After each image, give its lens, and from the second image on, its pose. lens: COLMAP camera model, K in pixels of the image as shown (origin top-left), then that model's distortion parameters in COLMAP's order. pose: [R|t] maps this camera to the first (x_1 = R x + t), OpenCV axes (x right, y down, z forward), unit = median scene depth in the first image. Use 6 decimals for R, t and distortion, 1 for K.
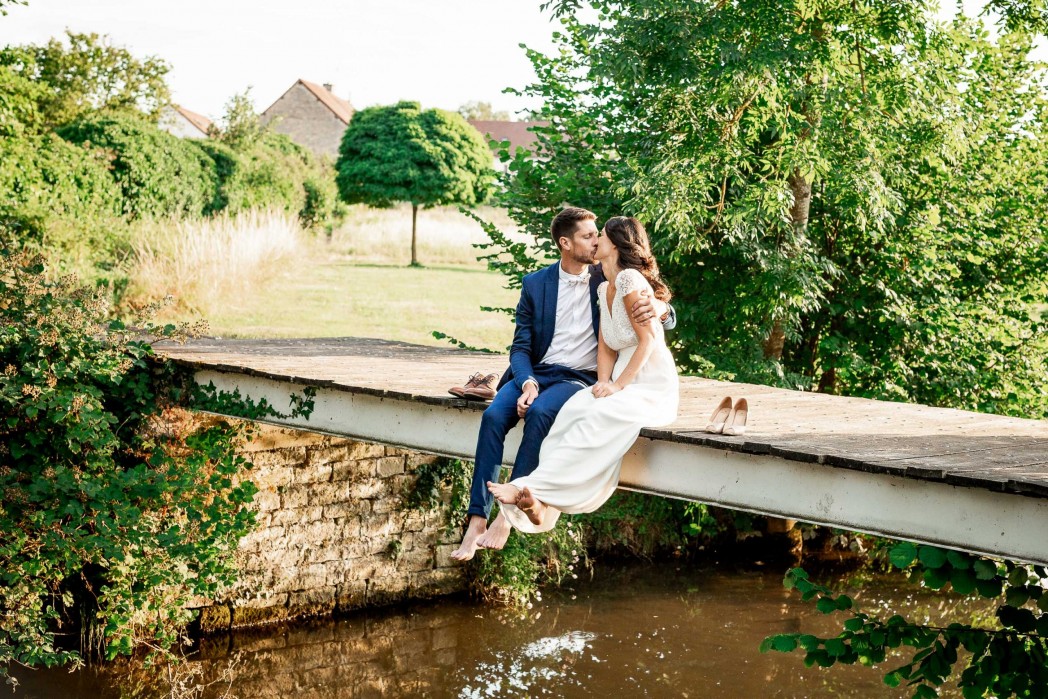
lens RADIAL K [[3842.3, 0, 524.0], [0, 3842.3, 349.5], [0, 0, 1]] dist [0.005757, -0.060234]
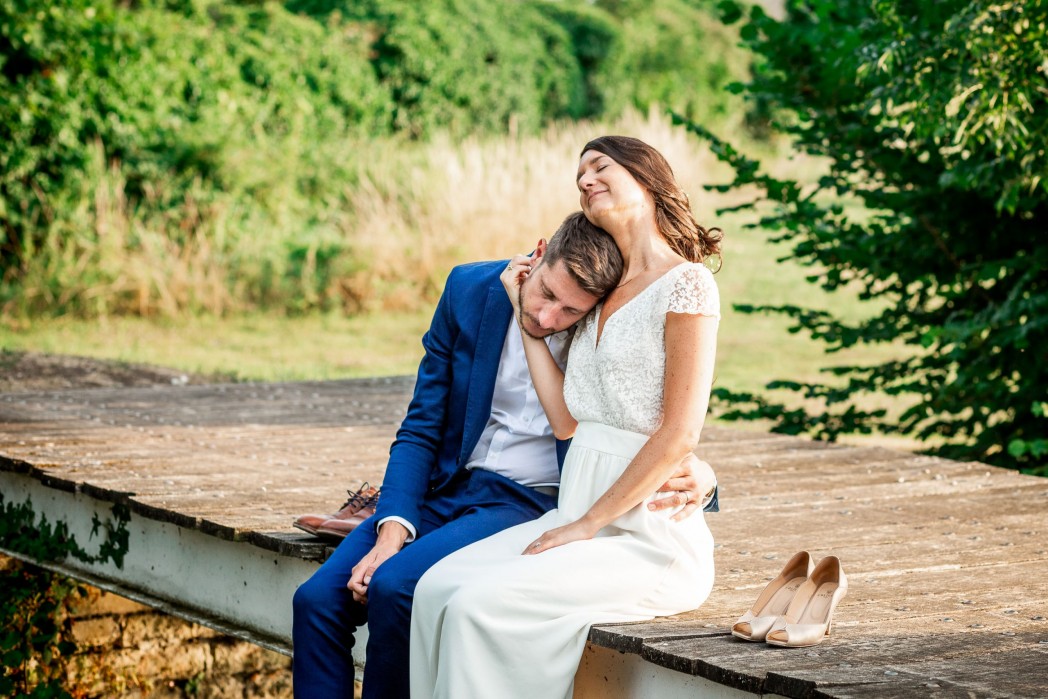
lens RADIAL K [[3842.3, 0, 524.0], [0, 3842.3, 349.5], [0, 0, 1]] dist [0.005757, -0.060234]
pose [[0.902808, -0.008919, -0.429952, 0.172053], [0.025116, 0.999172, 0.032012, -0.020636], [0.429311, -0.039699, 0.902284, 0.479865]]
